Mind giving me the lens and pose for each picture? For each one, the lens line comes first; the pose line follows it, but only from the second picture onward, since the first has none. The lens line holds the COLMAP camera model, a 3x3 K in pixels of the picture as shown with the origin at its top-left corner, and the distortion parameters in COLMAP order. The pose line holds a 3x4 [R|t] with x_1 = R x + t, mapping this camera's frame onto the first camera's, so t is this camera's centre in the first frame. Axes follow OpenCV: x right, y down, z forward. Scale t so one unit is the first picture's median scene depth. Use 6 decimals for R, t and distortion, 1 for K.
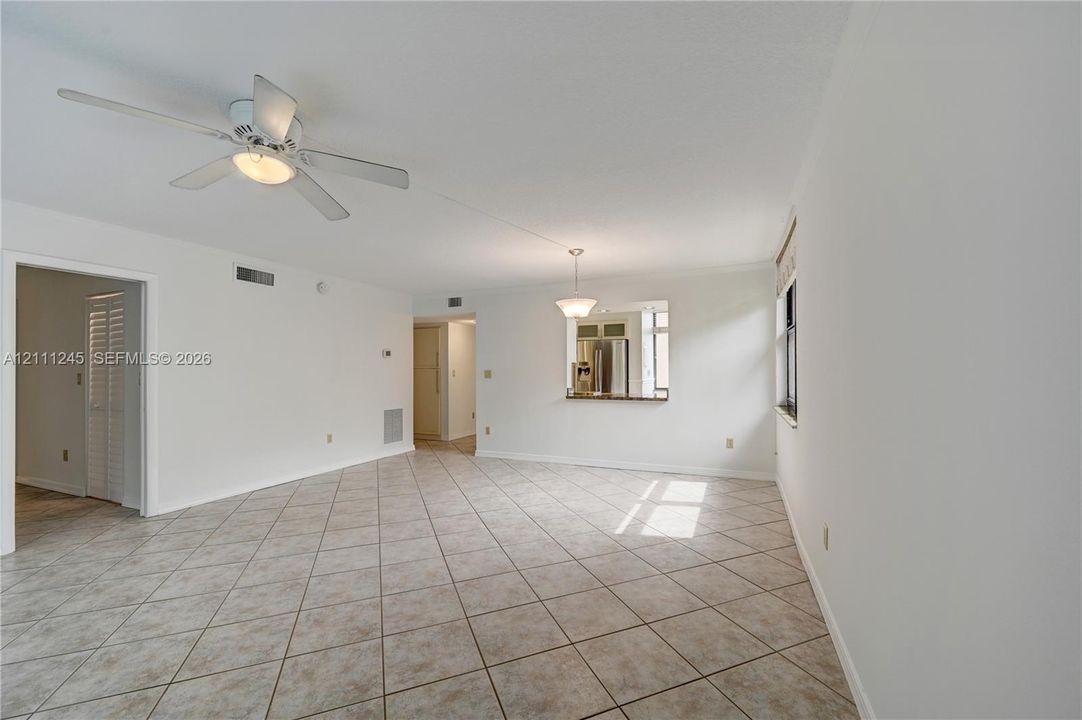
lens RADIAL K [[433.3, 0, 545.0], [0, 433.3, 363.9], [0, 0, 1]] dist [0.000768, 0.000200]
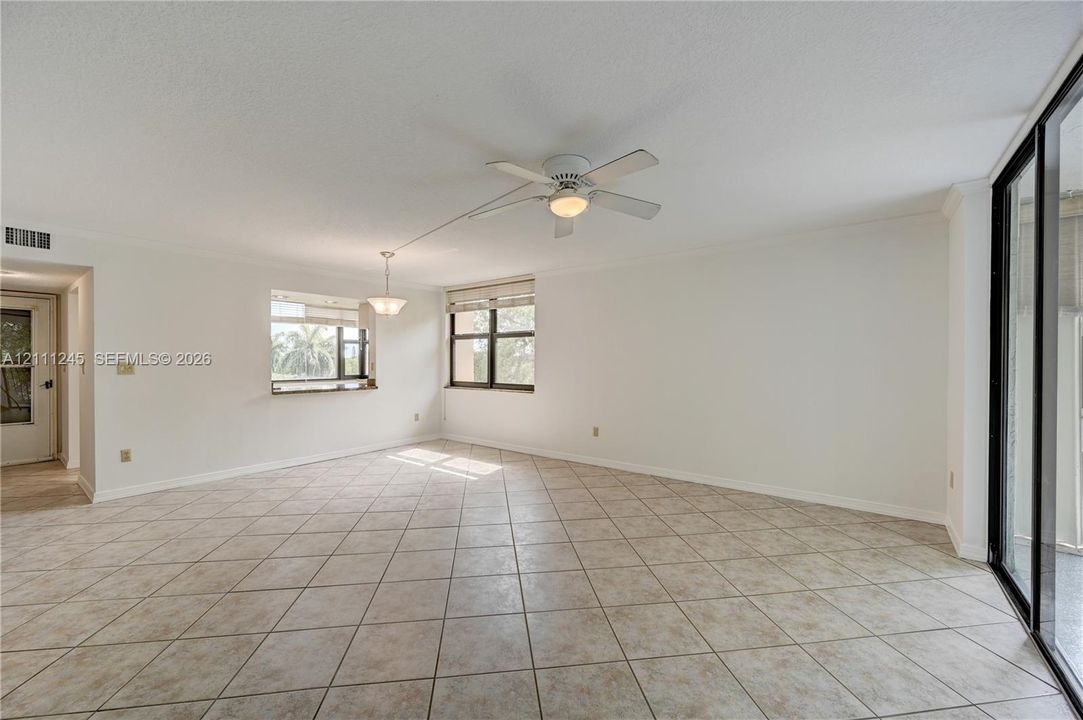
lens RADIAL K [[435.1, 0, 541.5], [0, 435.1, 360.0], [0, 0, 1]] dist [0.024669, 0.000081]
pose [[0.248998, 0.005602, 0.968488, -0.780686], [-0.011083, 0.999934, -0.002934, 0.007425], [-0.968441, -0.010003, 0.249044, 0.295031]]
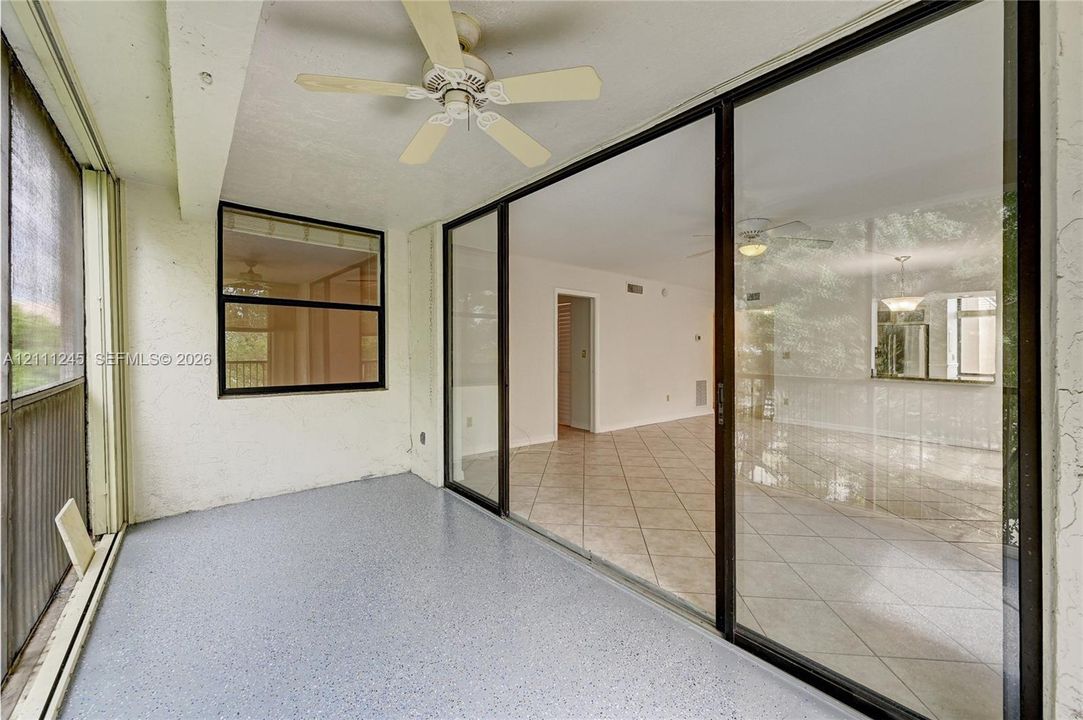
lens RADIAL K [[428.0, 0, 546.8], [0, 428.0, 346.0], [0, 0, 1]] dist [0.000236, 0.000079]
pose [[0.896114, 0.011928, -0.443664, -0.253206], [-0.009748, 0.999927, 0.007193, -0.005999], [0.443717, -0.002121, 0.896164, -0.472362]]
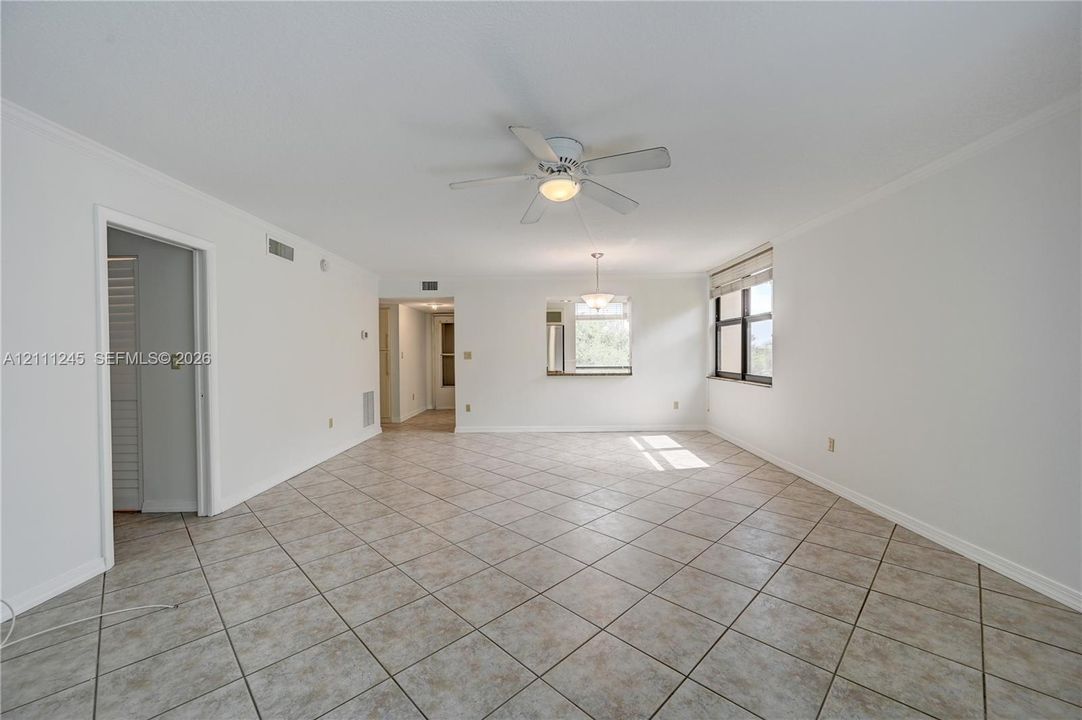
lens RADIAL K [[429.0, 0, 536.7], [0, 429.0, 350.6], [0, 0, 1]] dist [0.000620, 0.000119]
pose [[0.920692, -0.001895, 0.390285, -0.489574], [-0.001160, 0.999971, 0.007591, 0.004755], [-0.390288, -0.007442, 0.920663, -0.053927]]
